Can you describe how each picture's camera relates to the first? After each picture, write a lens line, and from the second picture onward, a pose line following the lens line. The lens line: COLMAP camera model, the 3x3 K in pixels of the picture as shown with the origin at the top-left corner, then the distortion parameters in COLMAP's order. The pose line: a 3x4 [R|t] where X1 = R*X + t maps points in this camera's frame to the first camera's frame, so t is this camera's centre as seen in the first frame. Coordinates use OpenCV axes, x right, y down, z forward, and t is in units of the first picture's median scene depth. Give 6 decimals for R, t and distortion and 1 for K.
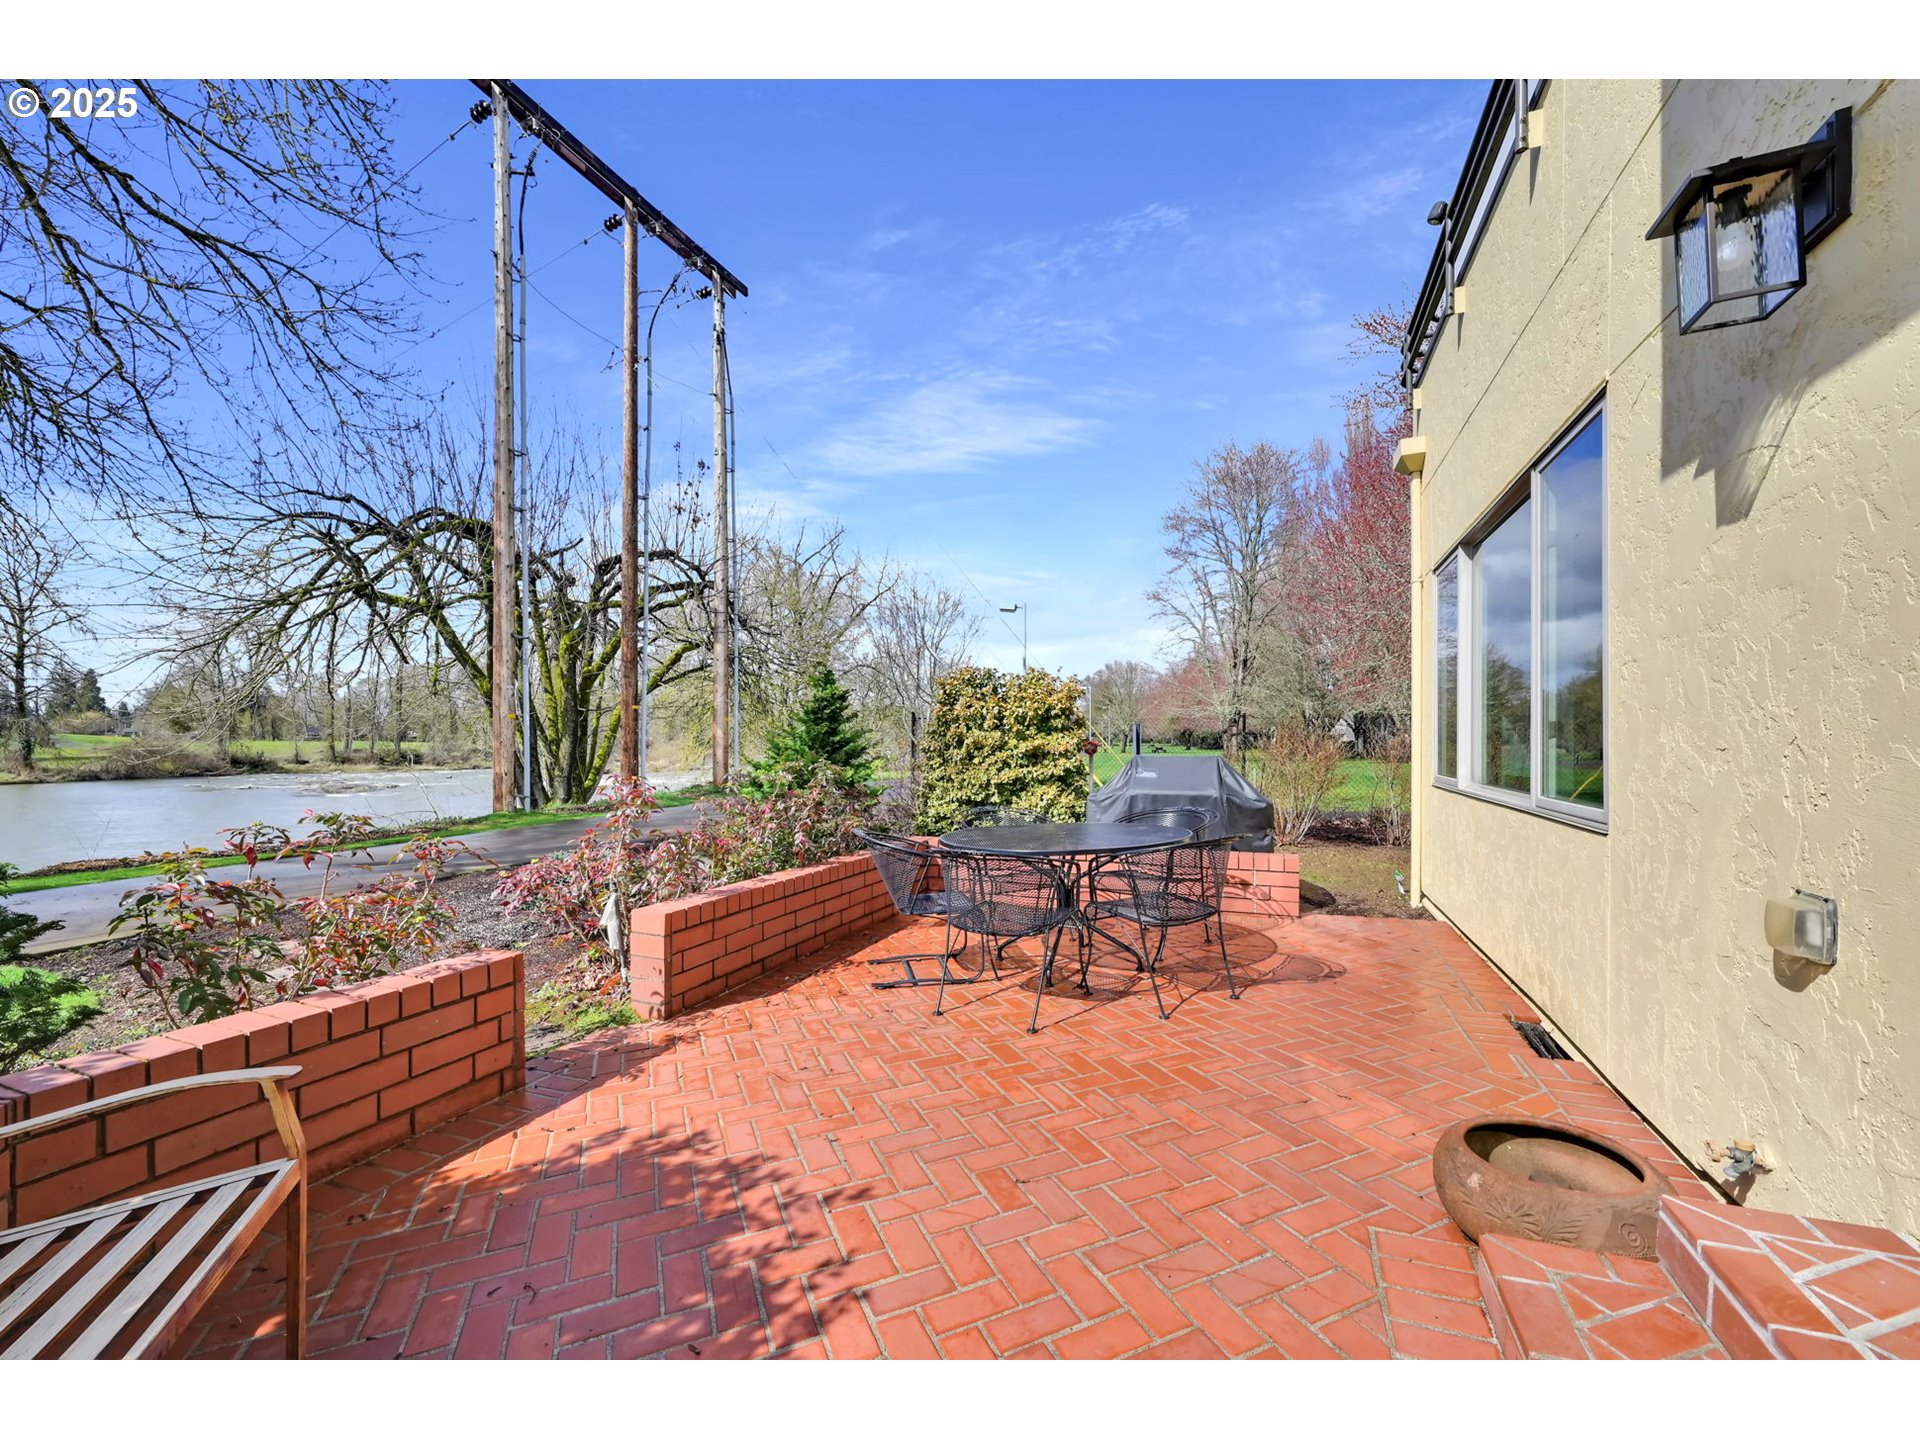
lens RADIAL K [[762.4, 0, 969.3], [0, 762.4, 735.3], [0, 0, 1]] dist [0.000790, -0.000132]
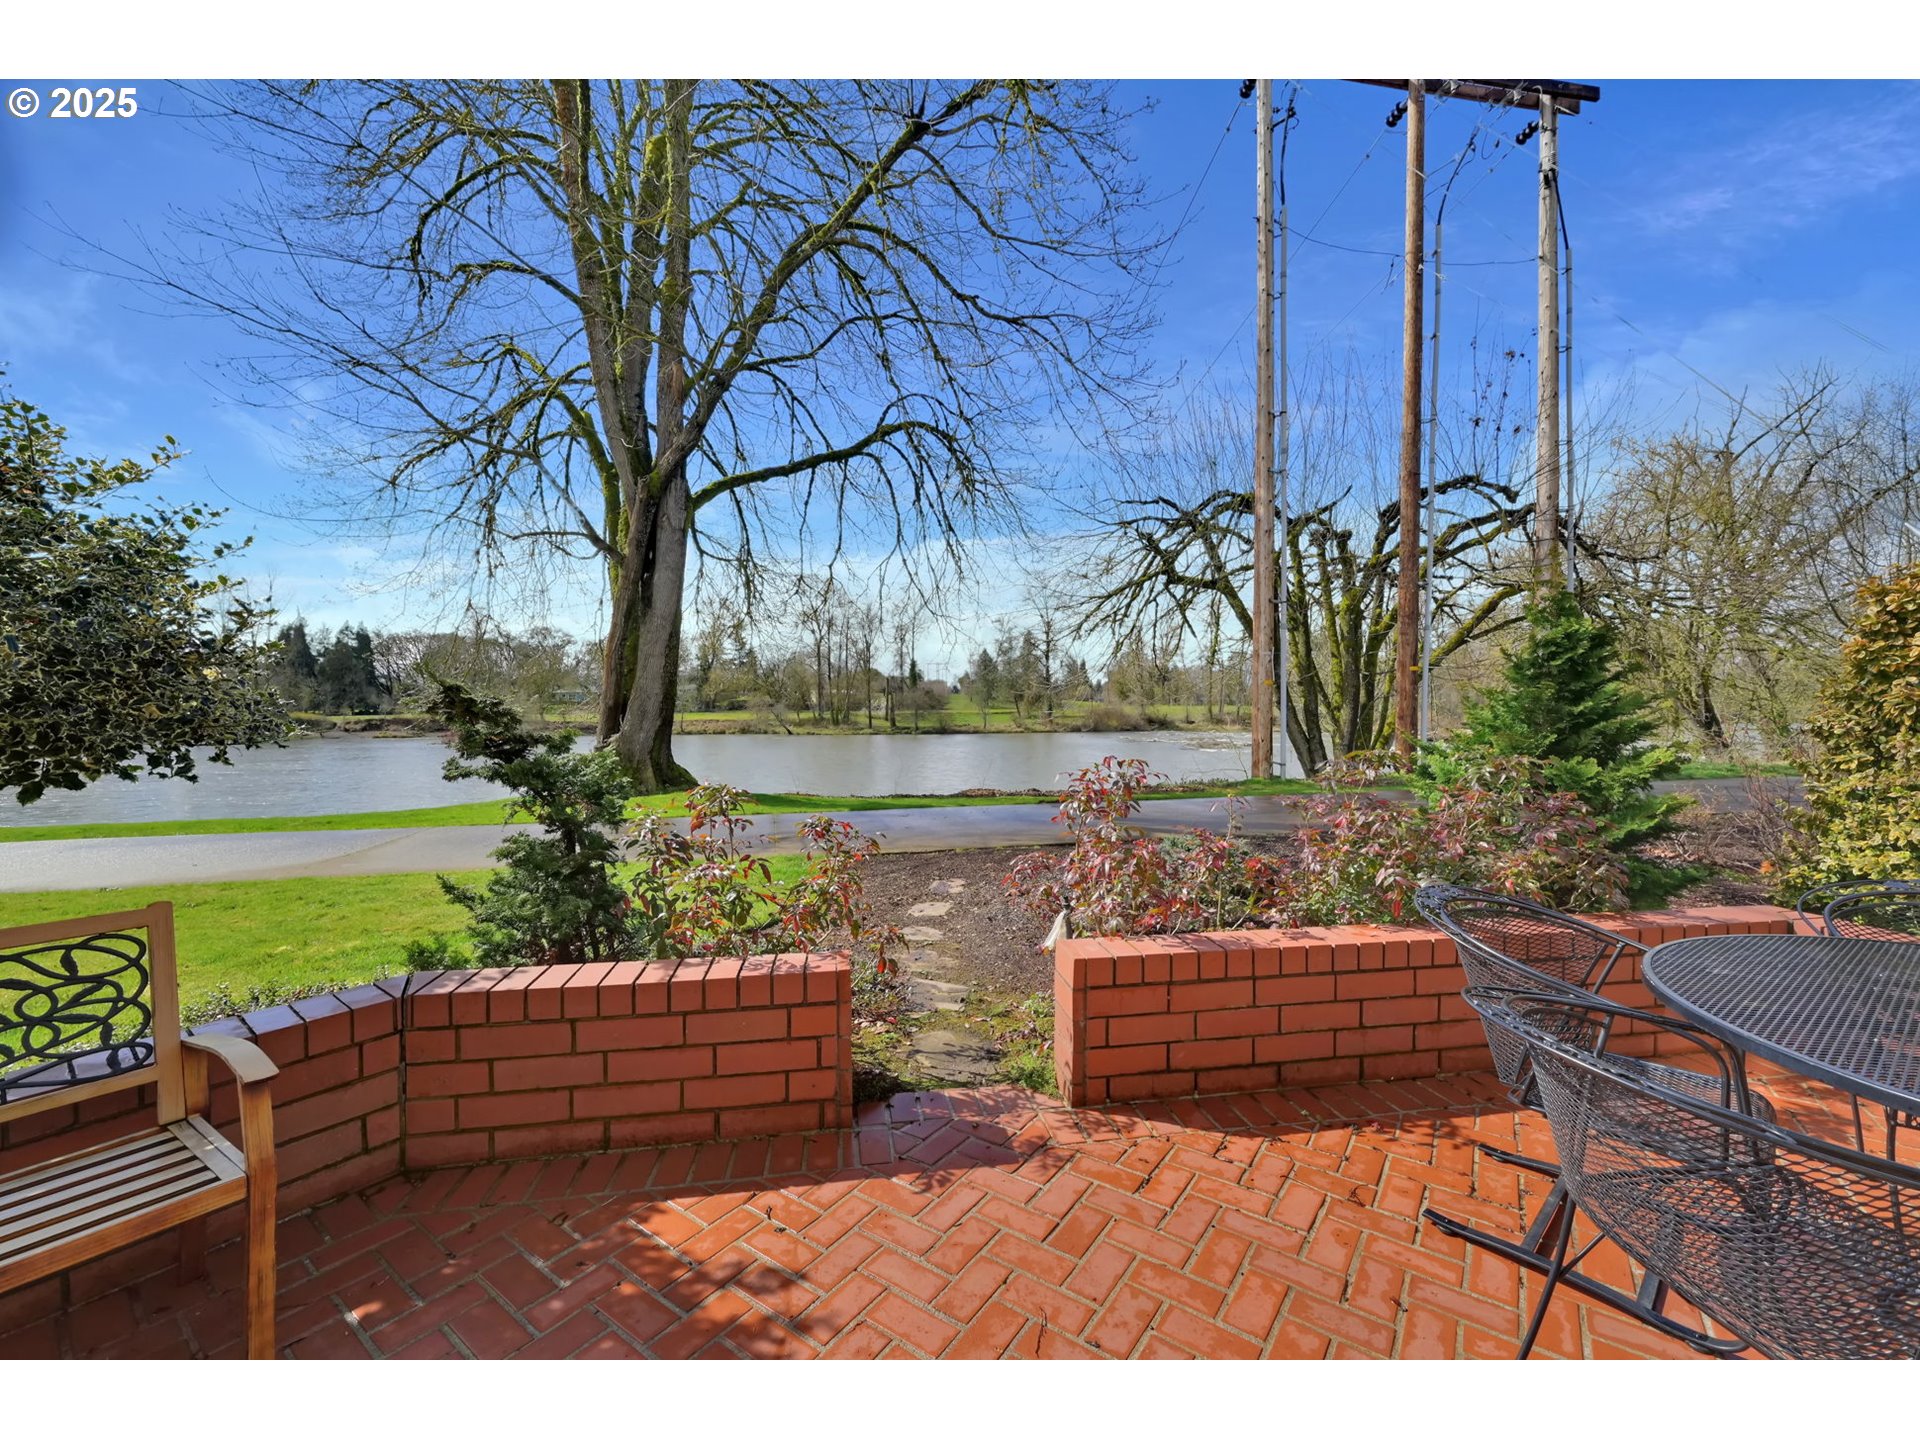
lens RADIAL K [[762.4, 0, 958.8], [0, 762.4, 717.9], [0, 0, 1]] dist [0.000790, -0.000132]
pose [[0.521132, 0.016086, -0.853325, 0.029355], [0.003848, 0.999768, 0.021196, -0.000948], [0.853468, -0.014329, 0.520949, 0.109026]]
